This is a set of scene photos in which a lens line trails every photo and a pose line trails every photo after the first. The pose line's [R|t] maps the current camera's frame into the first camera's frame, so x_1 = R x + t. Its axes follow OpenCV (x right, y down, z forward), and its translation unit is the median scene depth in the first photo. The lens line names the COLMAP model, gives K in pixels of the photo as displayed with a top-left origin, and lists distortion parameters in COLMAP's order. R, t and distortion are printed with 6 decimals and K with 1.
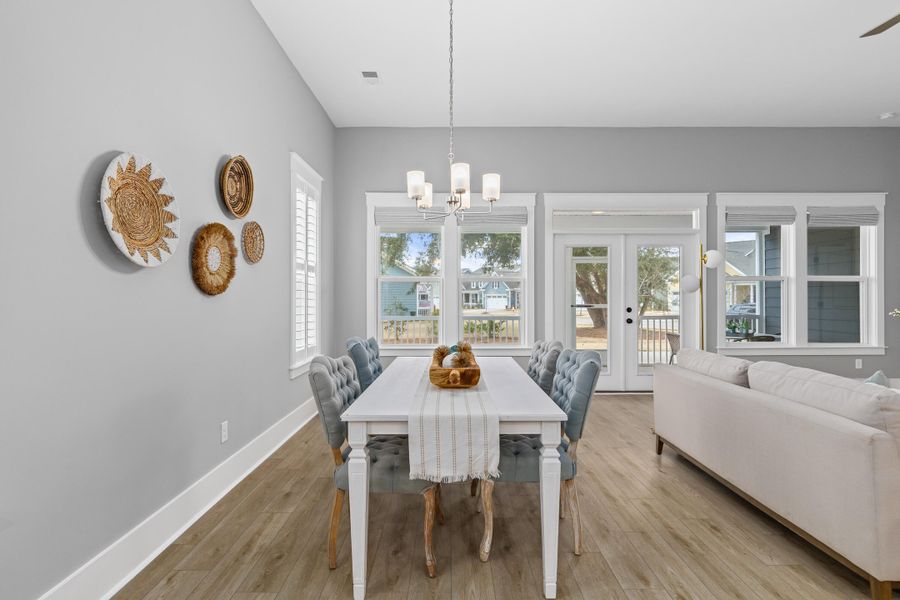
lens RADIAL K [[460.4, 0, 452.7], [0, 460.4, 296.8], [0, 0, 1]] dist [0.000001, 0.000582]
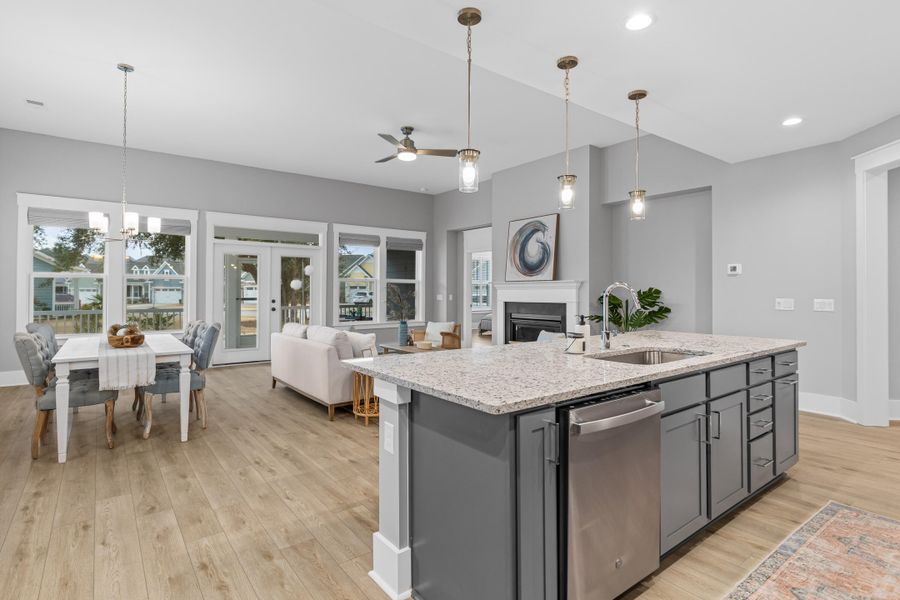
lens RADIAL K [[460.4, 0, 448.9], [0, 460.4, 287.4], [0, 0, 1]] dist [0.000001, 0.000582]
pose [[0.800907, 0.008718, 0.598726, -0.025187], [-0.005194, 0.999958, -0.007613, -0.006204], [-0.598767, 0.002988, 0.800918, -0.437551]]
